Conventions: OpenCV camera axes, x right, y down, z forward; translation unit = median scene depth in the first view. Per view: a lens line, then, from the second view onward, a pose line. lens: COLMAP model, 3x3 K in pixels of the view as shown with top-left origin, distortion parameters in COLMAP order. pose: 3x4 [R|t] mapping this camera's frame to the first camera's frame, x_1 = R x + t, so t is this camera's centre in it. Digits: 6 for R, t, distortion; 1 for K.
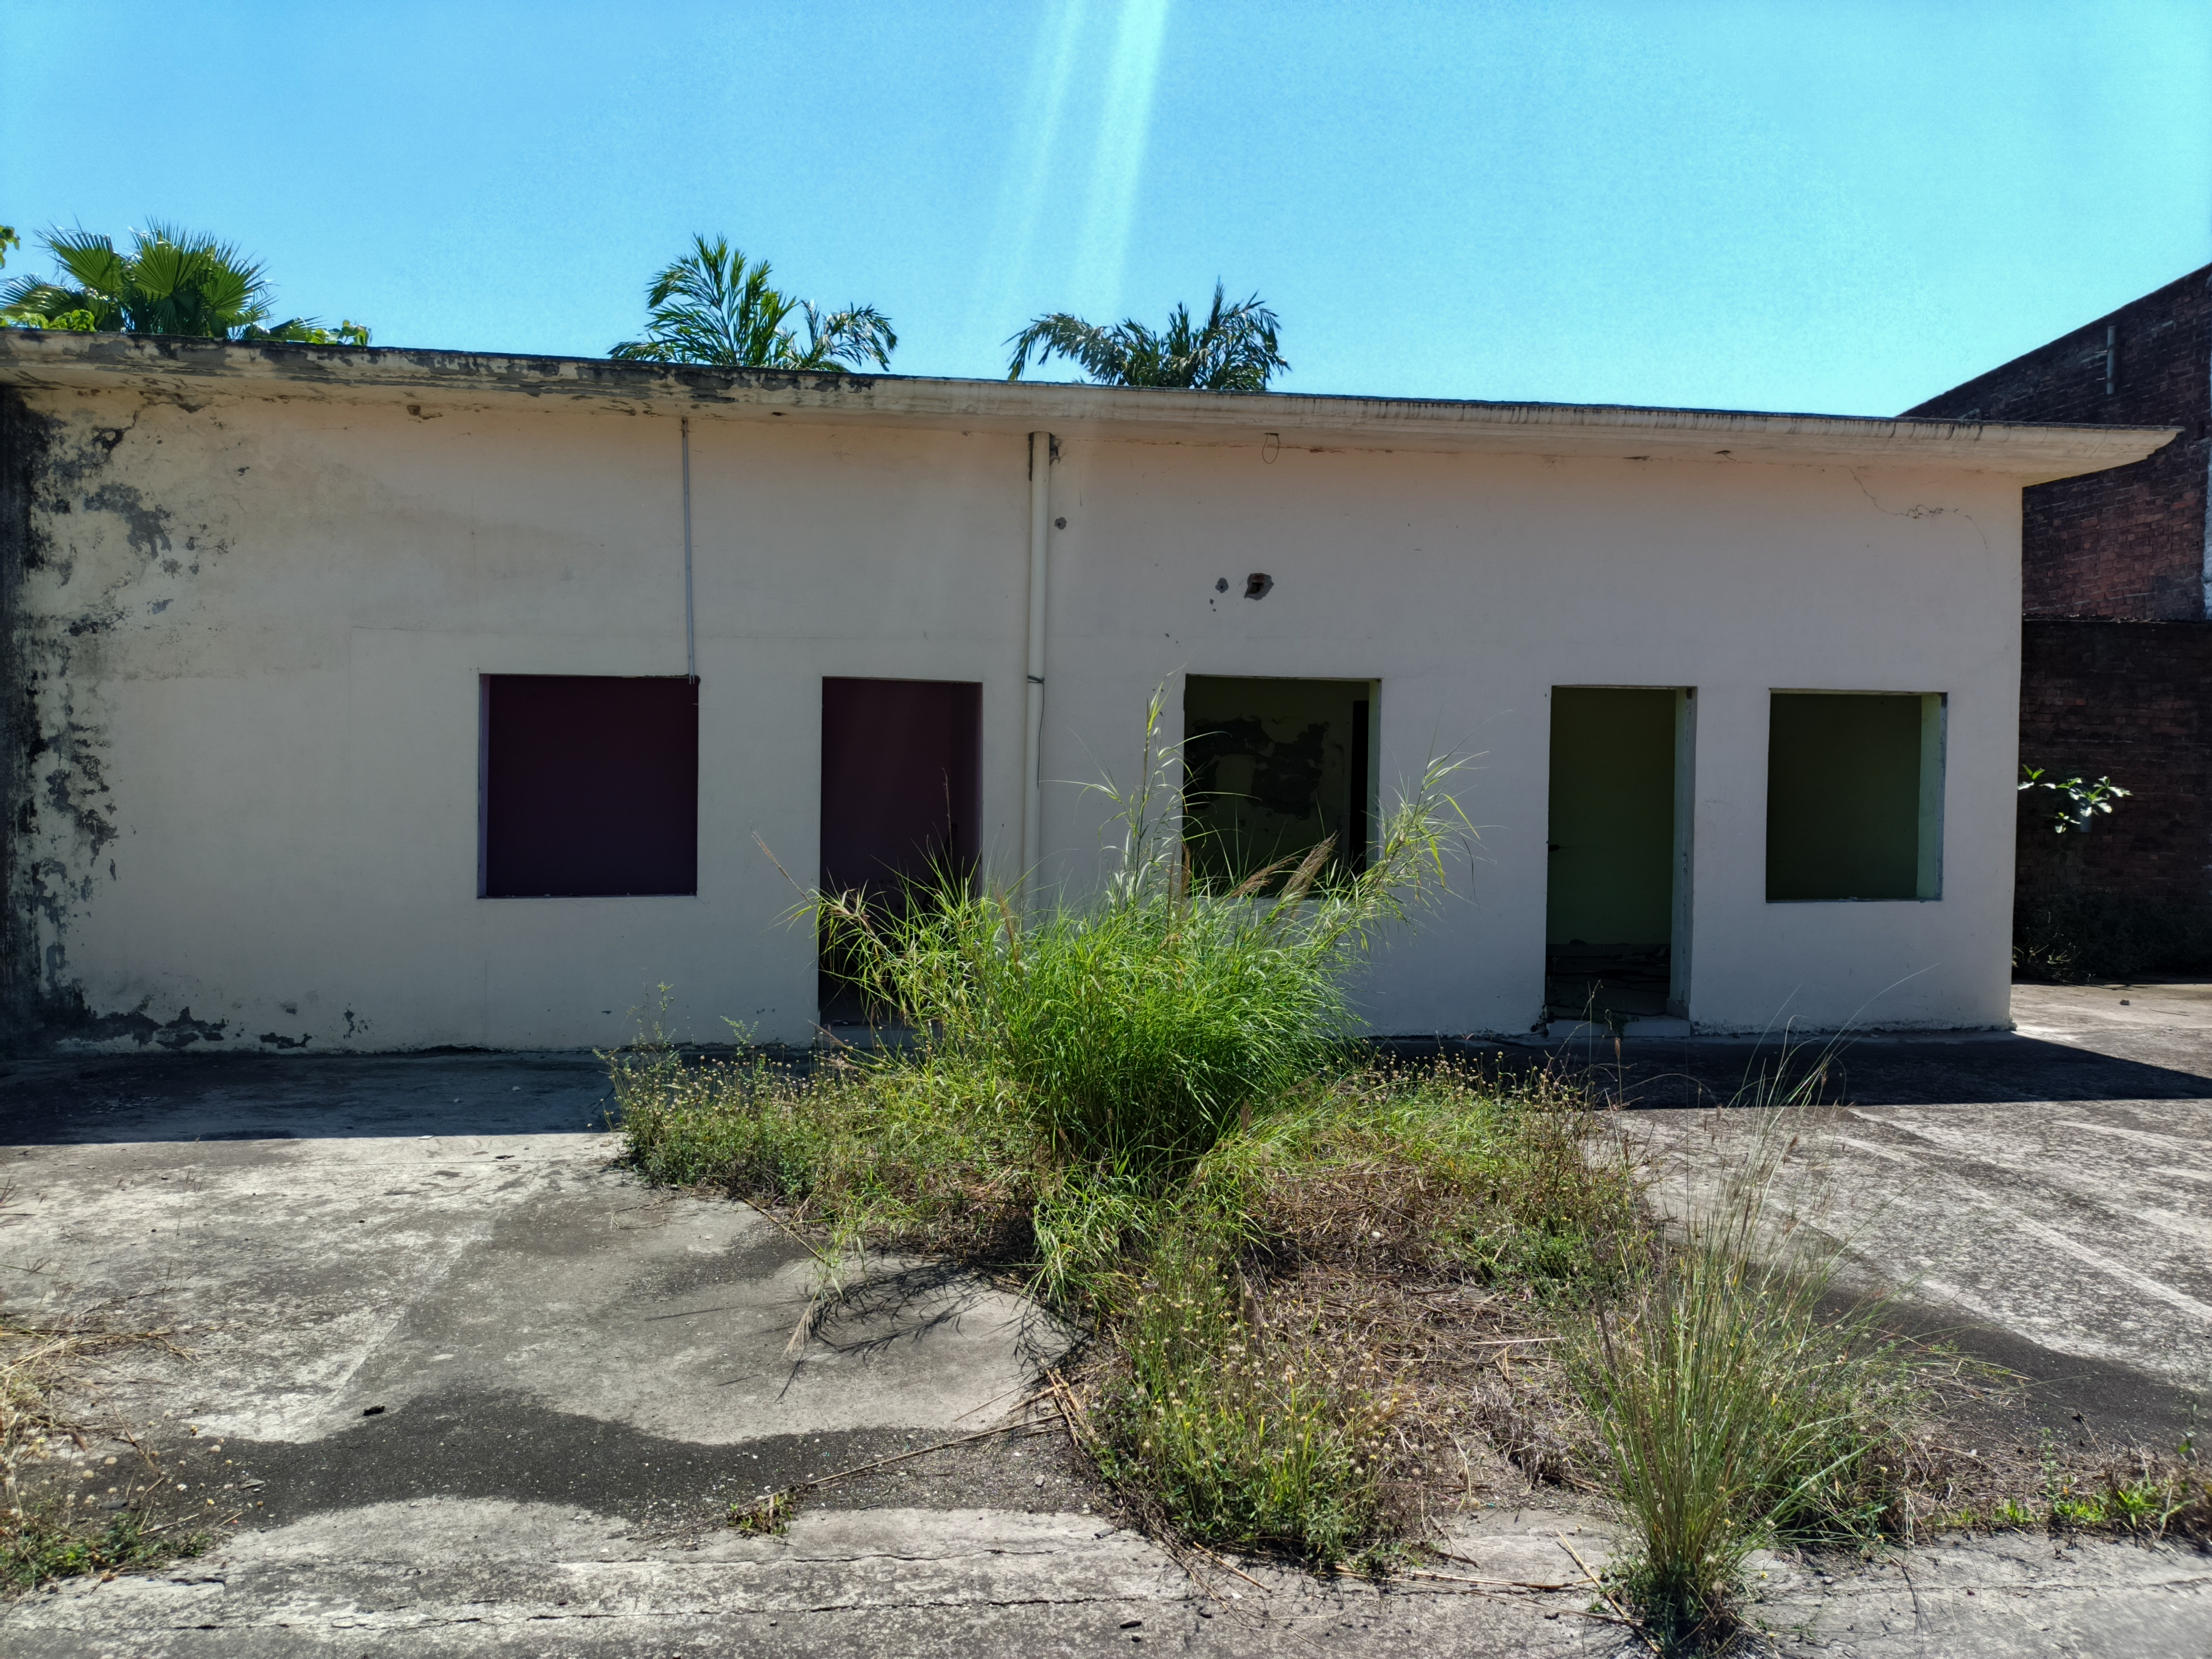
lens RADIAL K [[1650.0, 0, 1110.8], [0, 1650.0, 823.5], [0, 0, 1]] dist [0.043565, -0.030167]
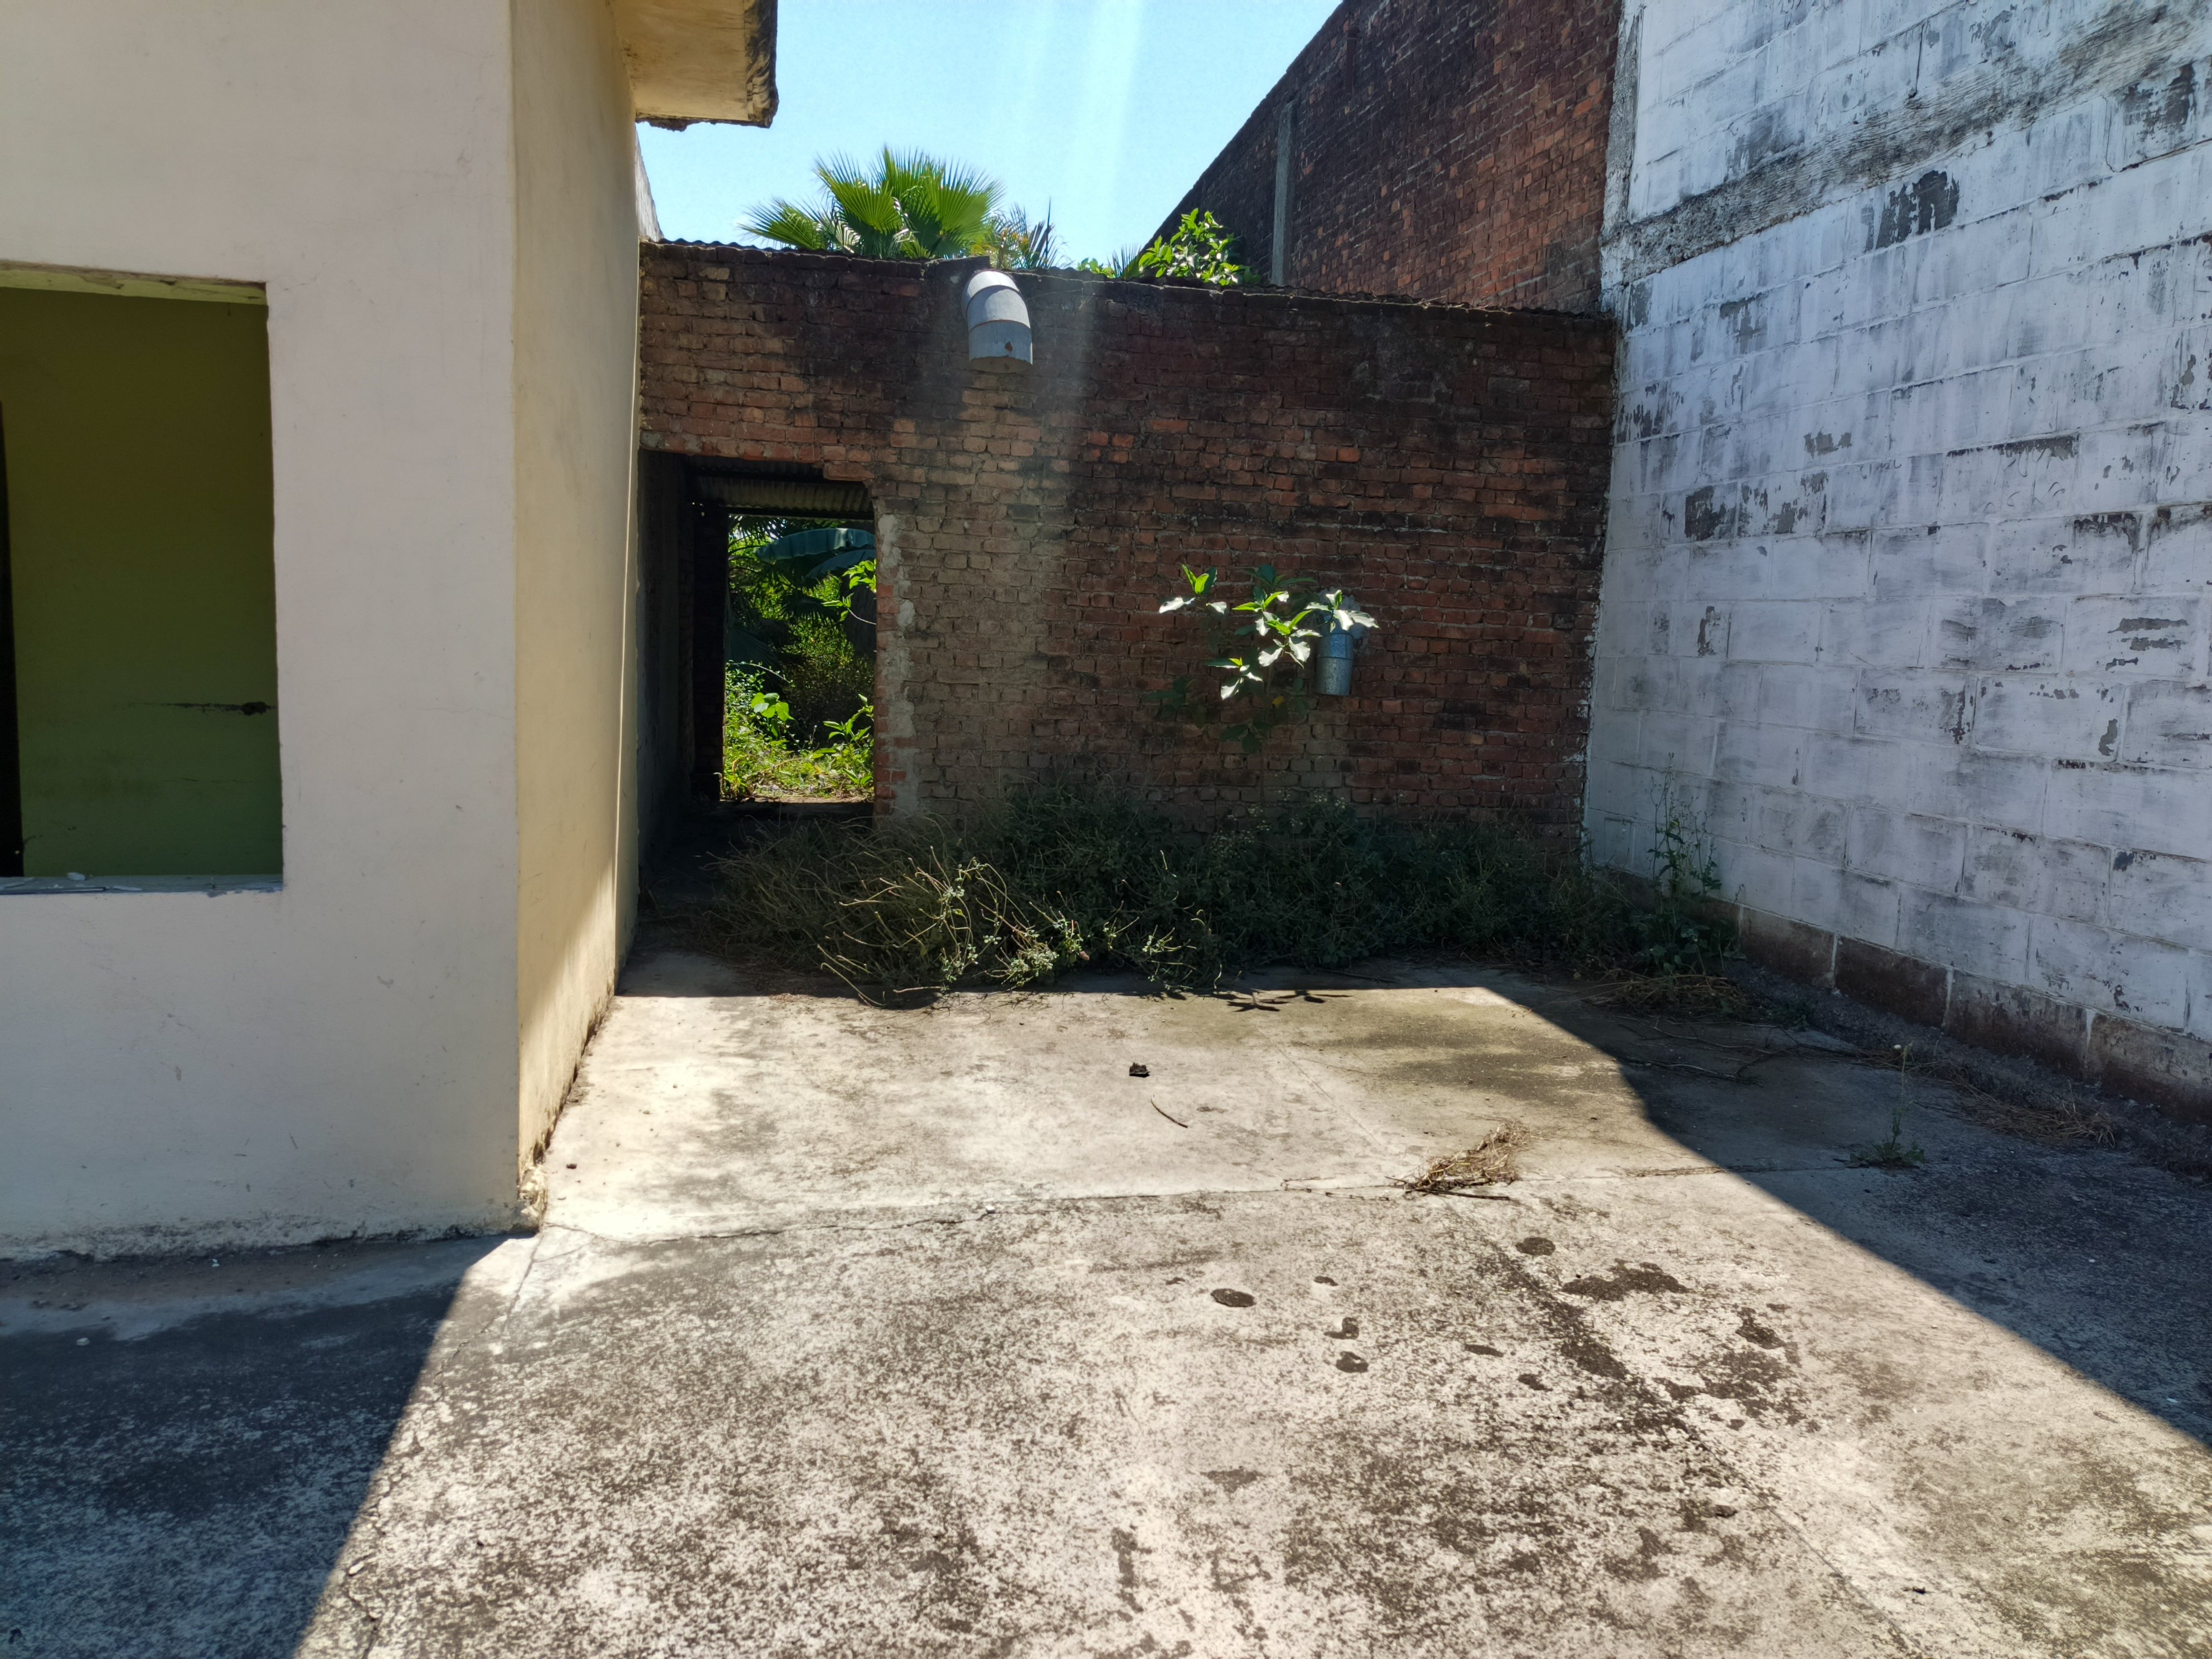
lens RADIAL K [[1650.0, 0, 1101.5], [0, 1650.0, 831.9], [0, 0, 1]] dist [0.043565, -0.030167]
pose [[0.997387, 0.008242, 0.071774, 0.460463], [-0.015531, 0.994704, 0.101597, -0.003723], [-0.070556, -0.102447, 0.992233, 0.452678]]
